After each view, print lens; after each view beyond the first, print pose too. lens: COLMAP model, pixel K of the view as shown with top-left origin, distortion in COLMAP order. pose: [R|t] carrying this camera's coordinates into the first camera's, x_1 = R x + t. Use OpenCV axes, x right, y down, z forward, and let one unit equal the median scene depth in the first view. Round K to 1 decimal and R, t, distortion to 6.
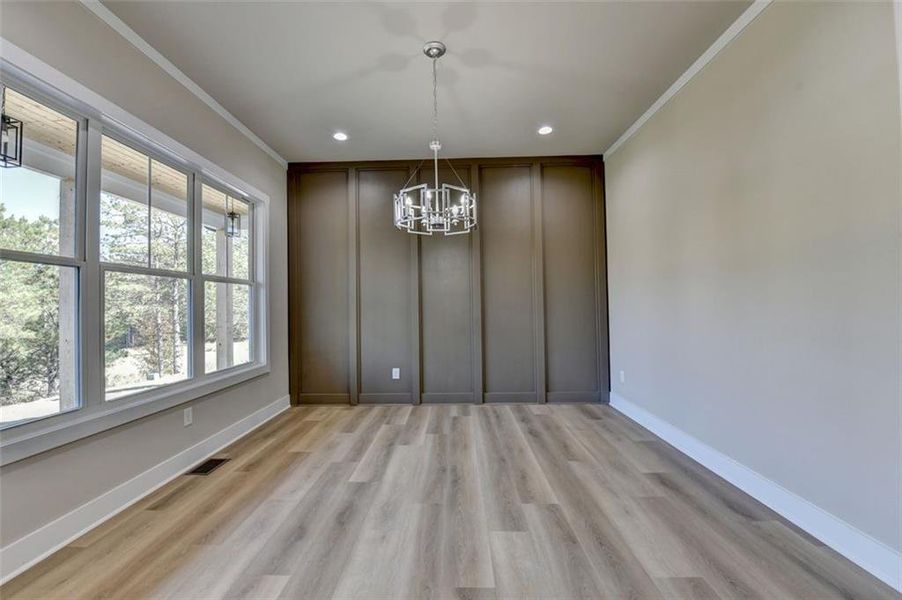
lens RADIAL K [[370.5, 0, 448.1], [0, 370.5, 298.4], [0, 0, 1]] dist [-0.008928, -0.003615]
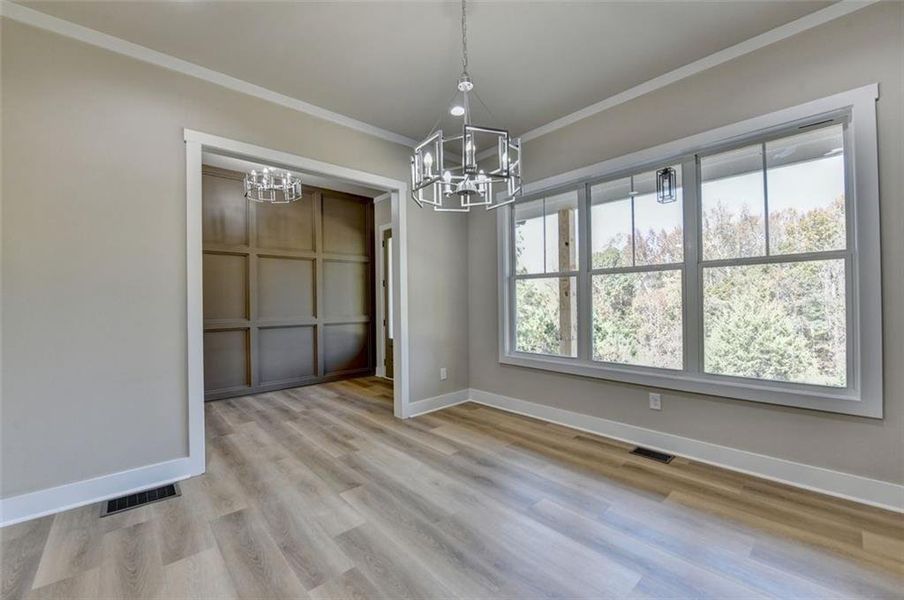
lens RADIAL K [[371.3, 0, 444.0], [0, 371.3, 302.2], [0, 0, 1]] dist [-0.008928, -0.003615]
pose [[-0.744056, 0.027812, -0.667538, 0.565848], [0.042954, 0.999057, -0.006253, 0.017437], [0.666735, -0.033326, -0.744549, 1.732195]]
